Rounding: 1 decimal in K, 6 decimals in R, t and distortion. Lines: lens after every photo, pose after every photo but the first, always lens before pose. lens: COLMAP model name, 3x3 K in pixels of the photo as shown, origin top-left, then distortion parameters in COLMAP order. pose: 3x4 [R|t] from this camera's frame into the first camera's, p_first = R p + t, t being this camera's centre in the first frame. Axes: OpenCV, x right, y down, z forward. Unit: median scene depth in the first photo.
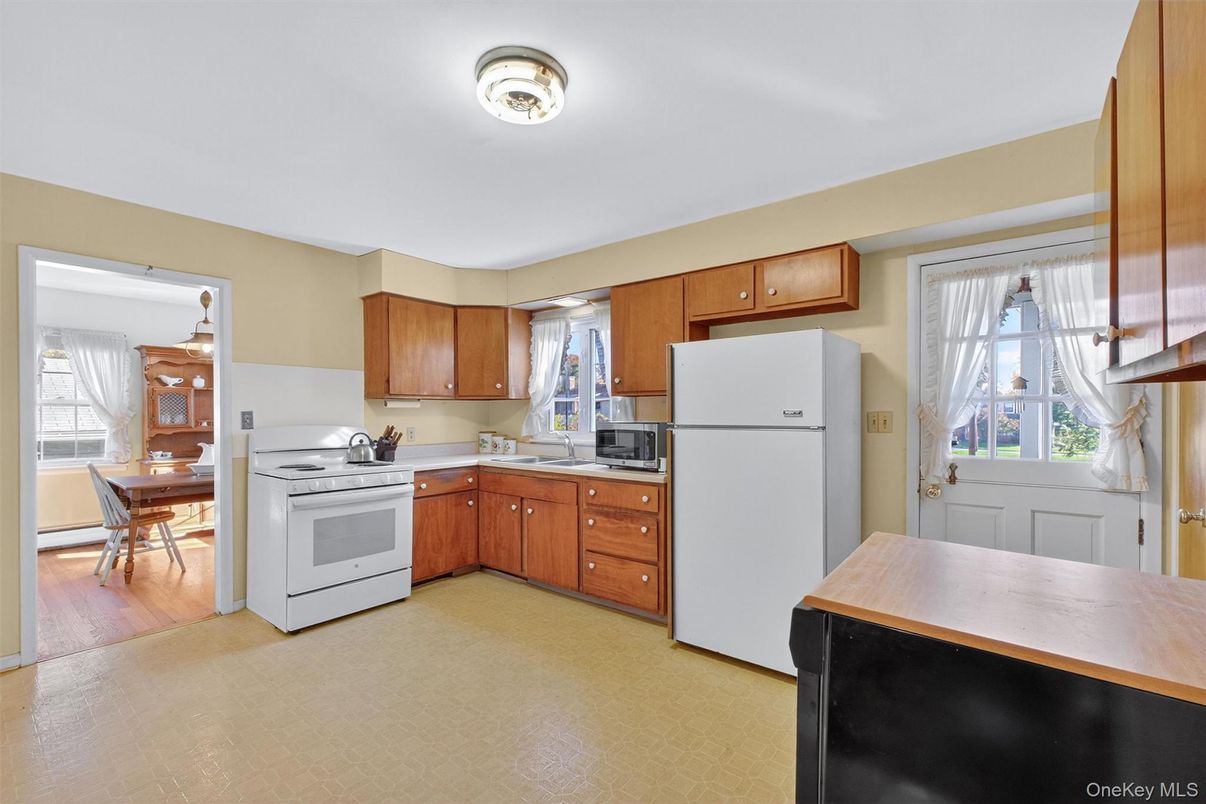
lens RADIAL K [[513.6, 0, 611.2], [0, 513.6, 414.5], [0, 0, 1]] dist [-0.002499, 0.002647]
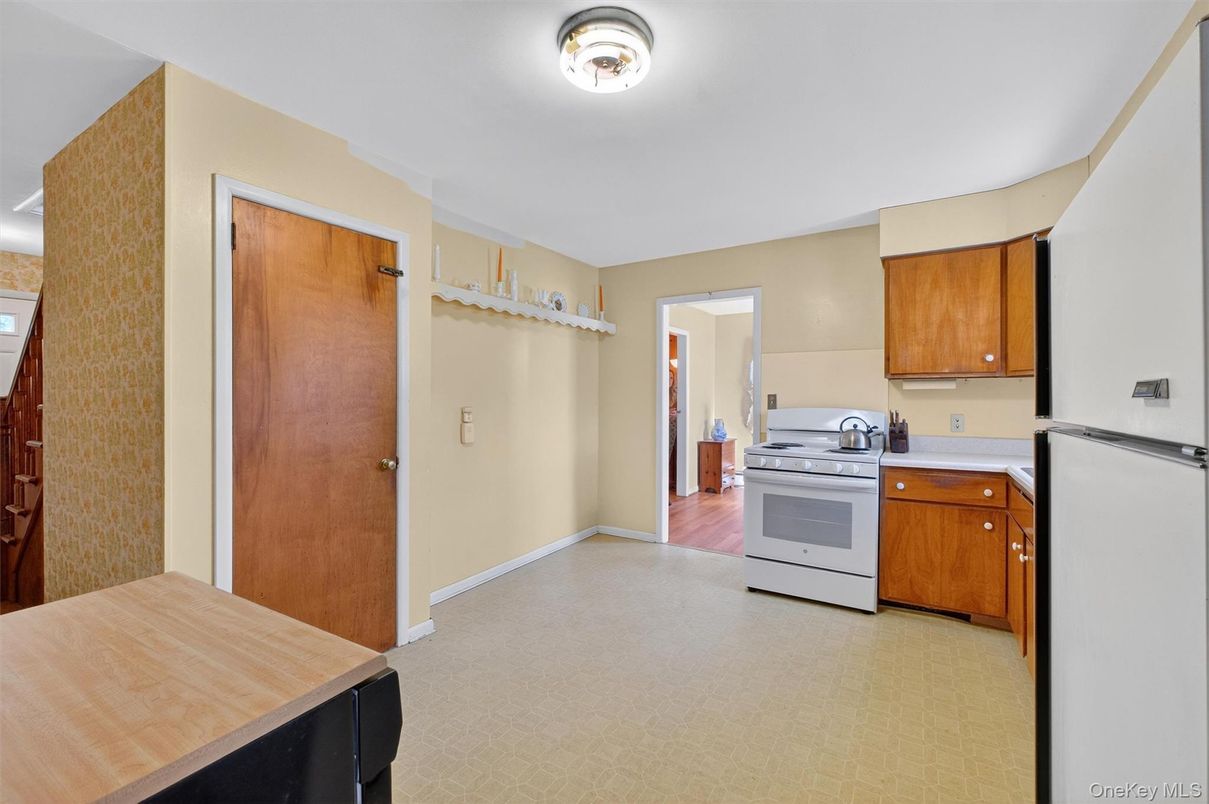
lens RADIAL K [[514.9, 0, 608.5], [0, 514.9, 394.6], [0, 0, 1]] dist [-0.002499, 0.002647]
pose [[0.114112, -0.004282, -0.993459, 0.387874], [-0.004800, 0.999977, -0.004861, 0.001748], [0.993456, 0.005324, 0.114089, 0.451280]]
